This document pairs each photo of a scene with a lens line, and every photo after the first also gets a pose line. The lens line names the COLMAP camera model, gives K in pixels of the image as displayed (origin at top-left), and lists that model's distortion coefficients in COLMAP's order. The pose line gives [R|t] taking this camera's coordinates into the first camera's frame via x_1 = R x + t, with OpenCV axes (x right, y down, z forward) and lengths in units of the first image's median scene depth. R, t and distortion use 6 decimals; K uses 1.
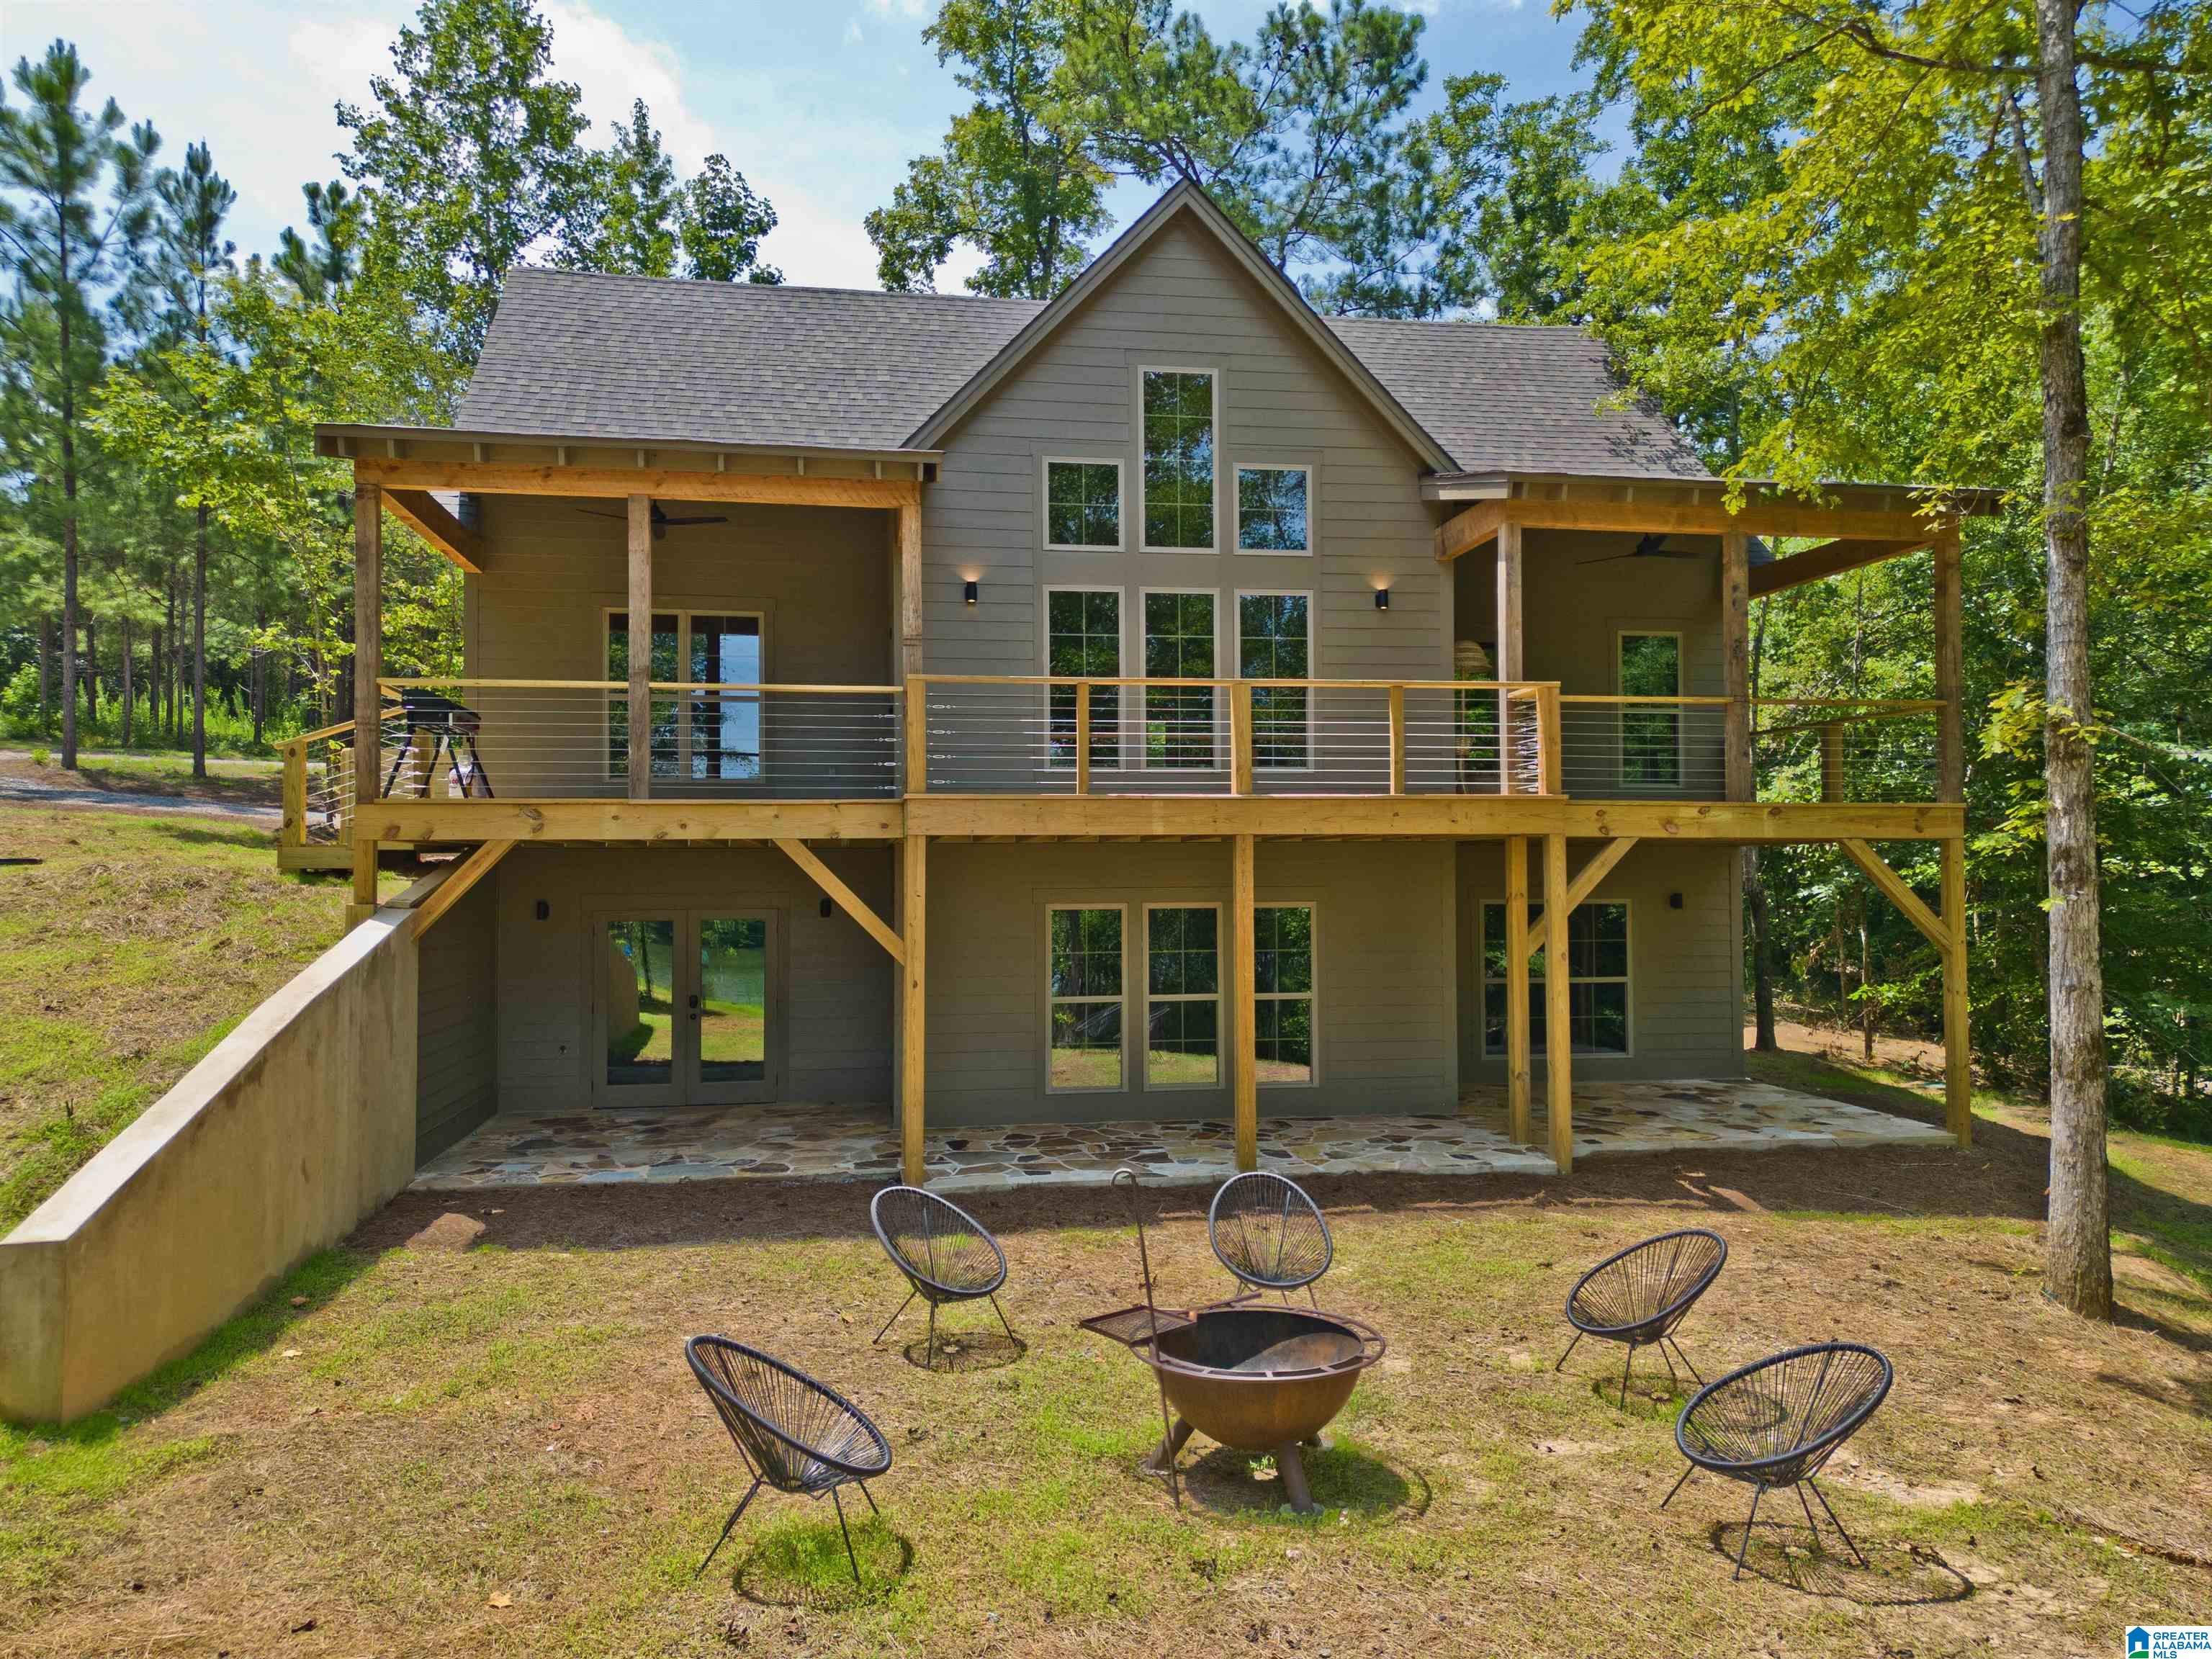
lens RADIAL K [[1545.3, 0, 1106.0], [0, 1545.3, 829.5], [0, 0, 1]] dist [0.070066, -0.052614]
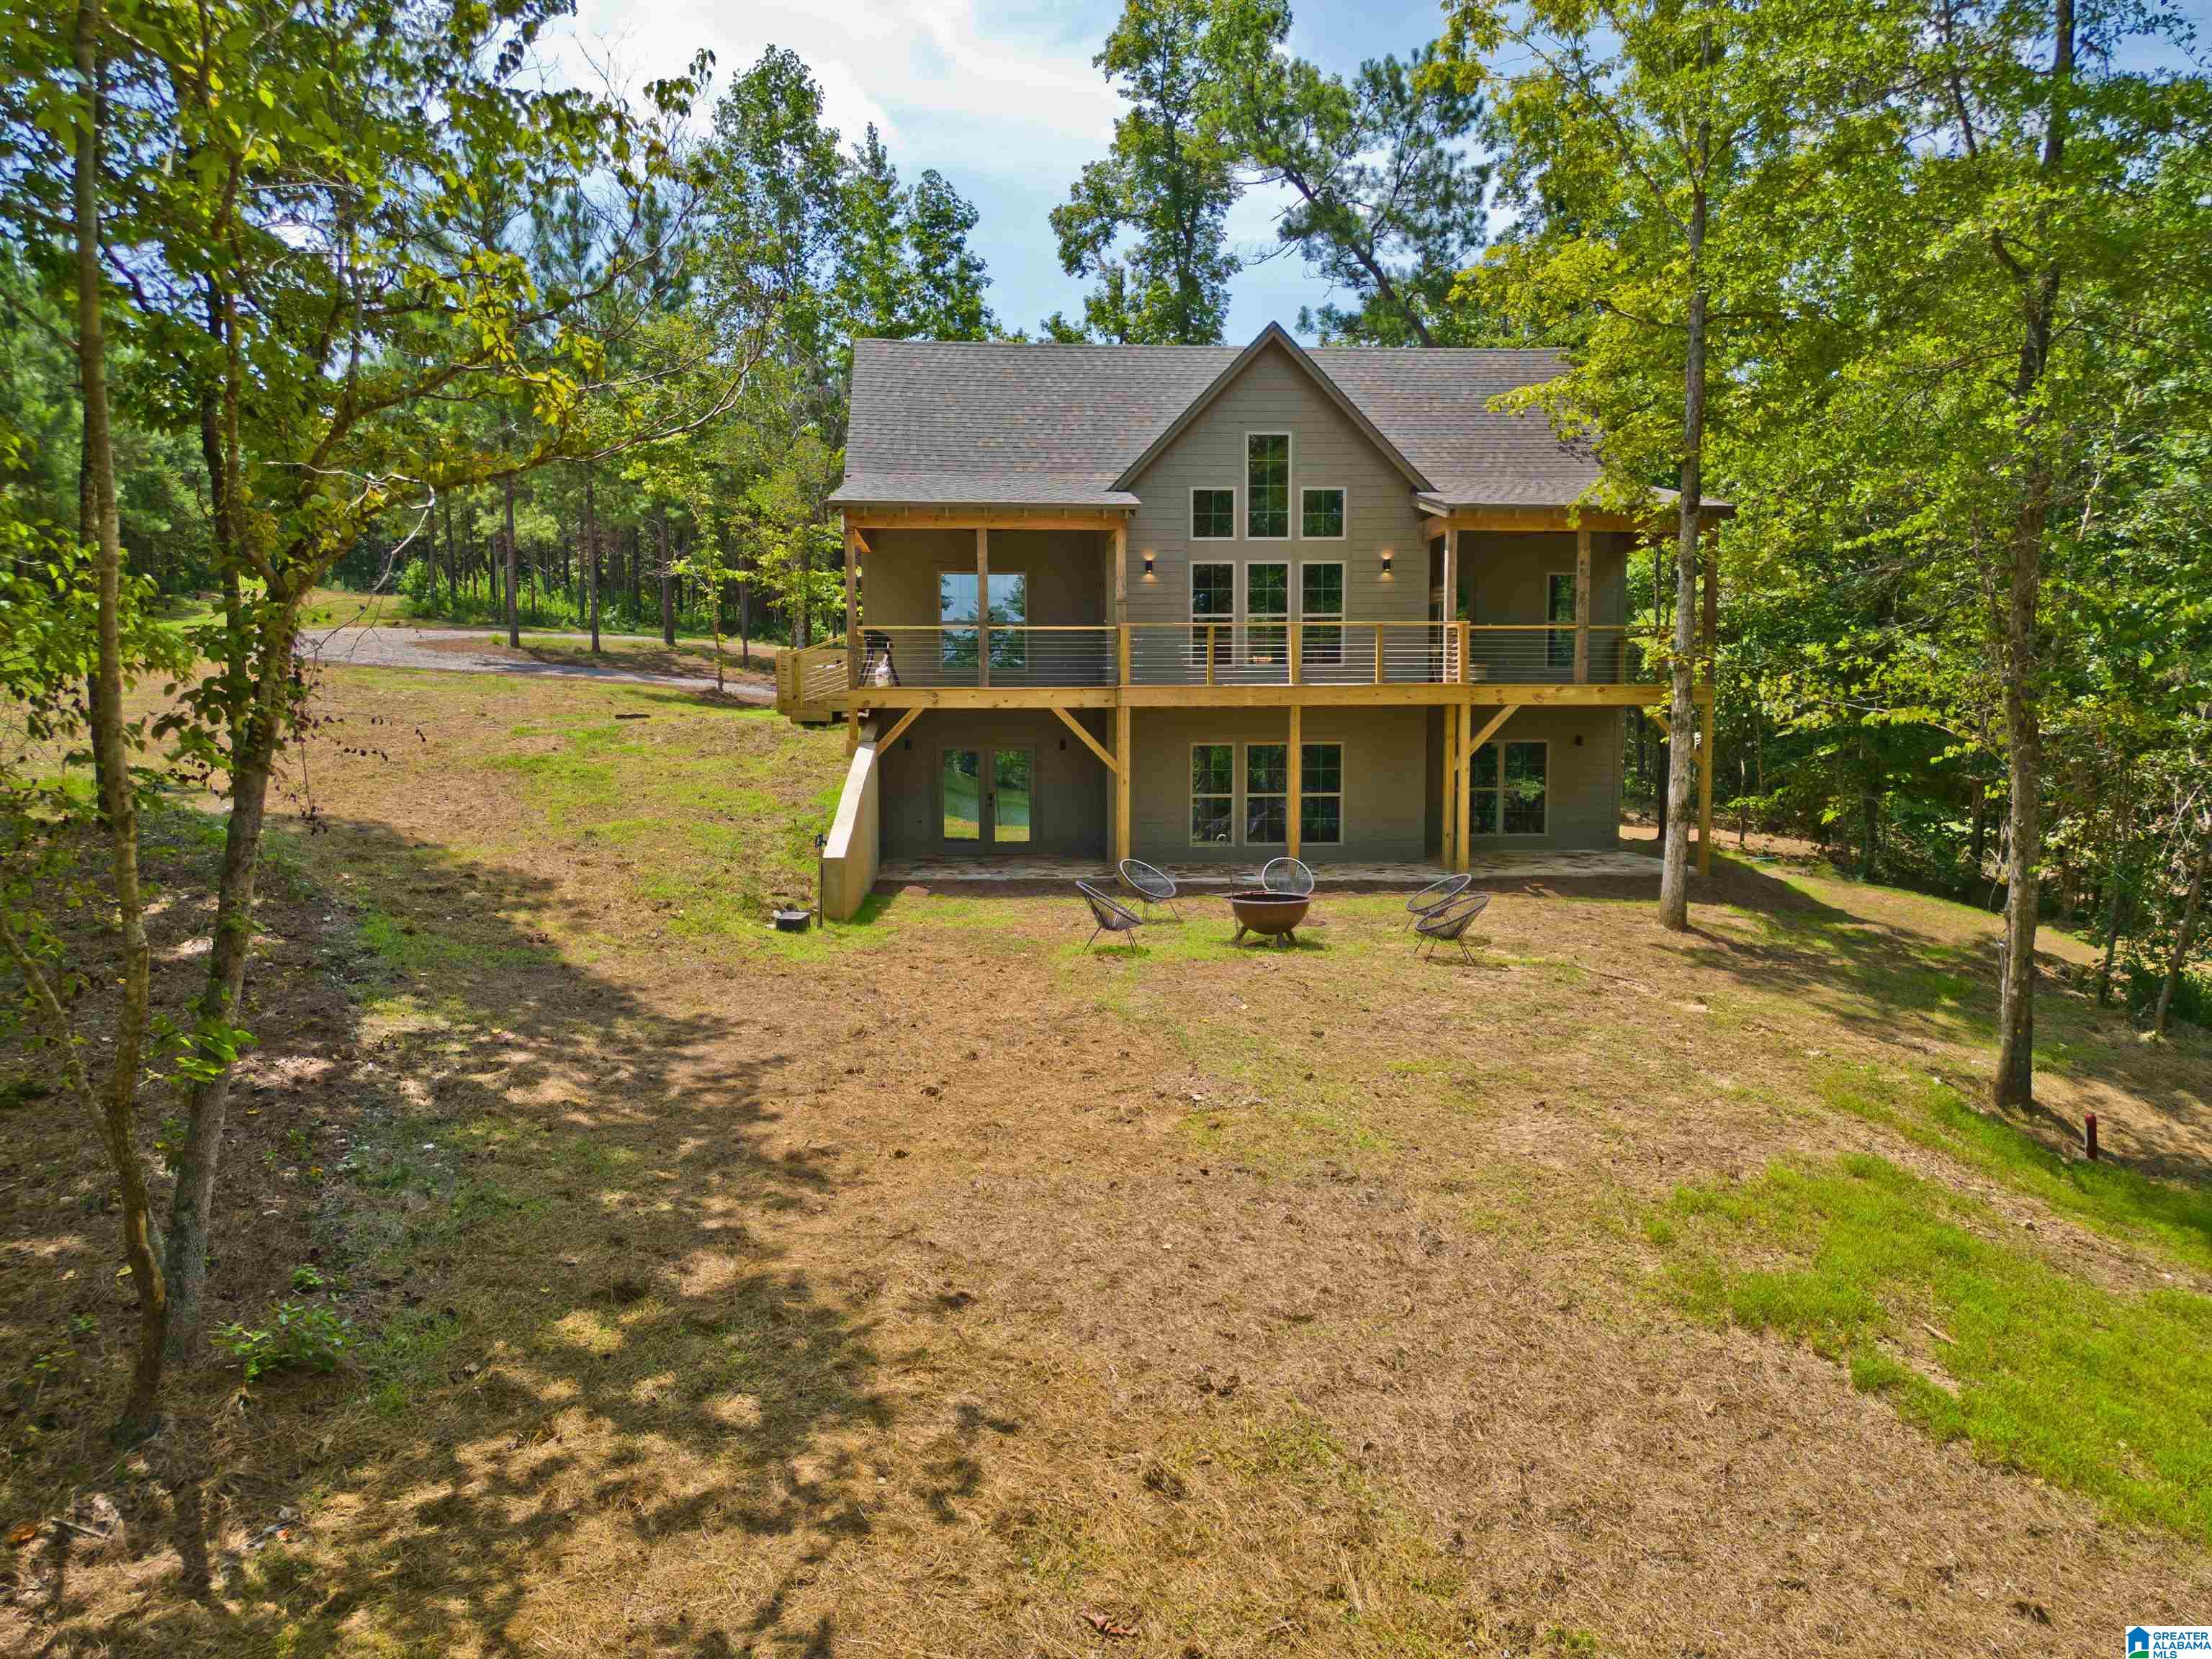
lens RADIAL K [[1545.3, 0, 1106.0], [0, 1545.3, 829.5], [0, 0, 1]] dist [0.070066, -0.052614]
pose [[0.996277, 0.007896, -0.085849, 0.018067], [0.000668, 0.995059, 0.099280, -0.028567], [0.086209, -0.098968, 0.991349, -0.774306]]
